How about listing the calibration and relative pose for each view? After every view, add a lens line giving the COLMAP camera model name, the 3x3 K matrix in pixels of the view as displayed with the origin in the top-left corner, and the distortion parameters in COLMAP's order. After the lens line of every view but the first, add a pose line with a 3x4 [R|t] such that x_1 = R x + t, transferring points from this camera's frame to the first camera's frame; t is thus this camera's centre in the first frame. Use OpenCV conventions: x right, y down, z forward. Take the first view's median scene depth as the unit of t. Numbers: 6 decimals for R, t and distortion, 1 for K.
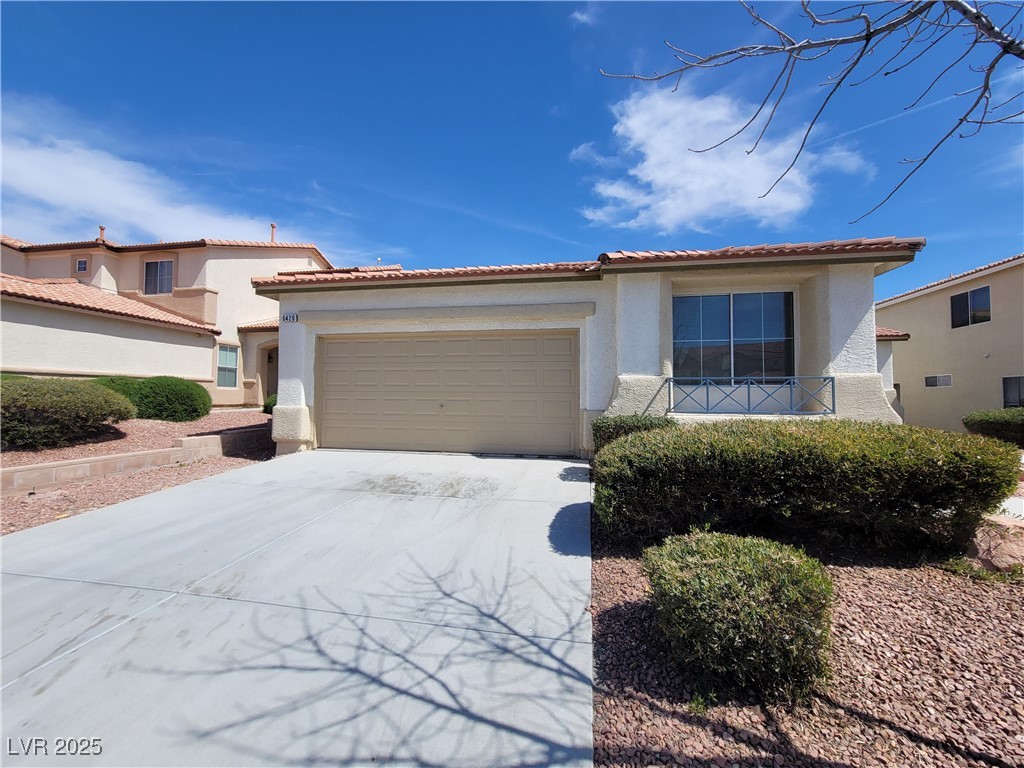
lens RADIAL K [[417.6, 0, 511.6], [0, 417.6, 387.7], [0, 0, 1]] dist [-0.001589, 0.000160]
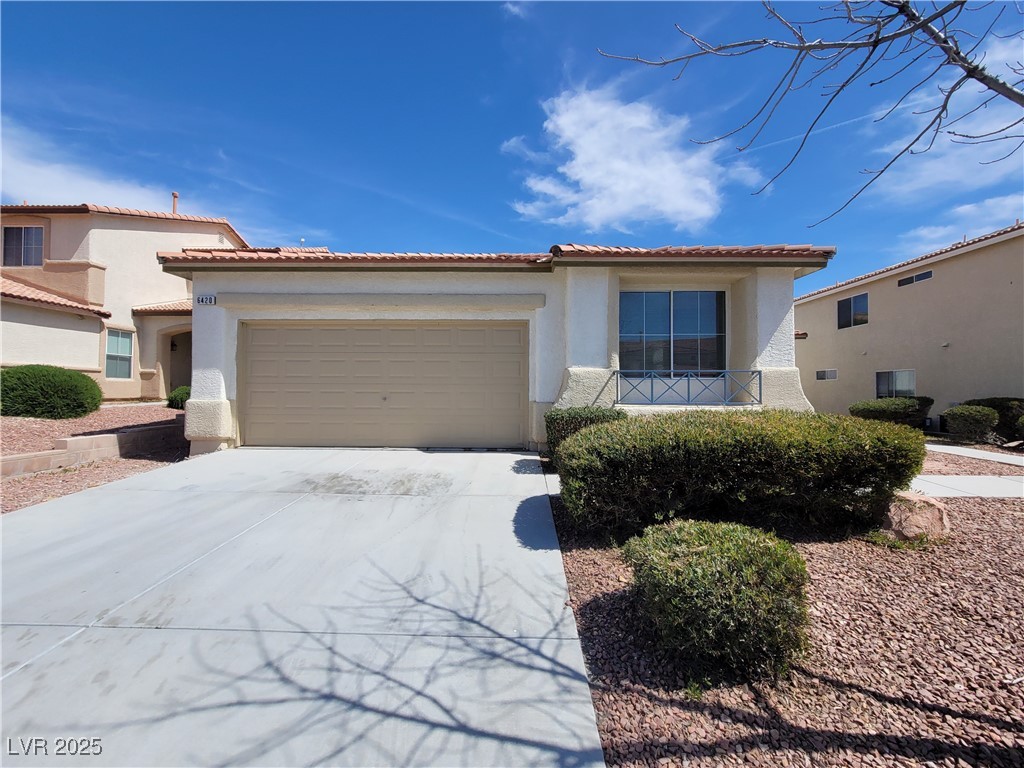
lens RADIAL K [[417.6, 0, 511.6], [0, 417.6, 387.7], [0, 0, 1]] dist [-0.001589, 0.000160]
pose [[0.986228, -0.000610, 0.165389, -0.052579], [-0.002494, 0.999825, 0.018559, 0.000376], [-0.165372, -0.018716, 0.986054, 0.026186]]
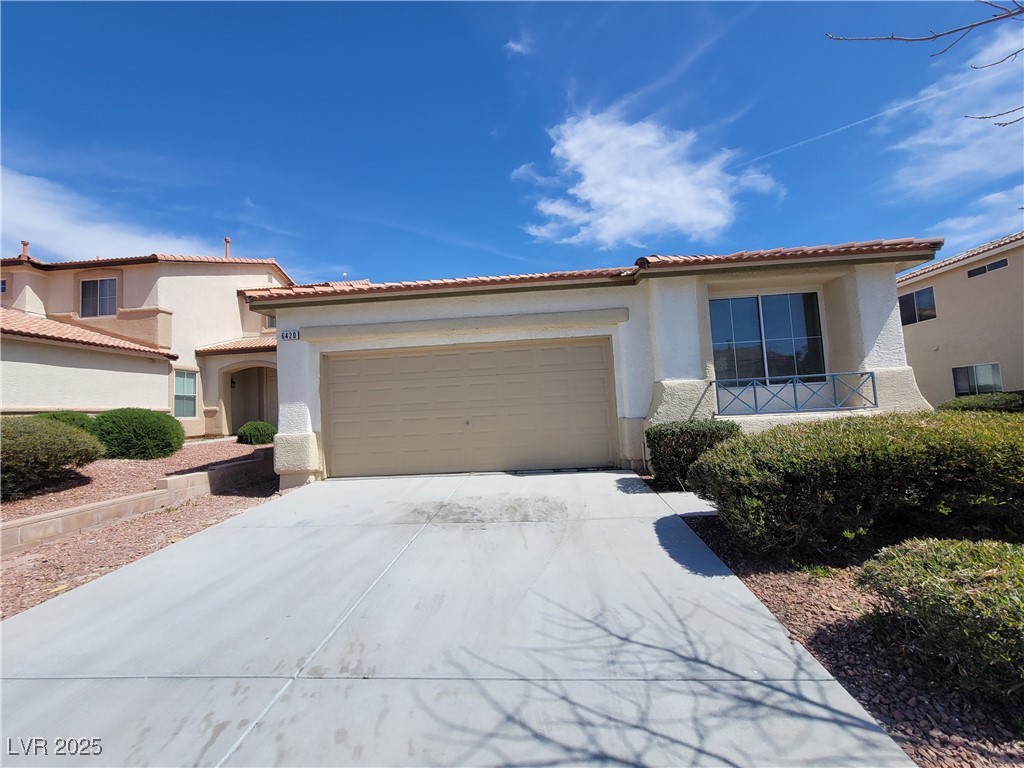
lens RADIAL K [[417.3, 0, 512.0], [0, 417.3, 384.0], [0, 0, 1]] dist [-0.003373, 0.000408]
pose [[0.991977, -0.047406, 0.117195, -0.226148], [0.052403, 0.997827, -0.039931, -0.001301], [-0.115047, 0.045752, 0.992306, 0.077525]]
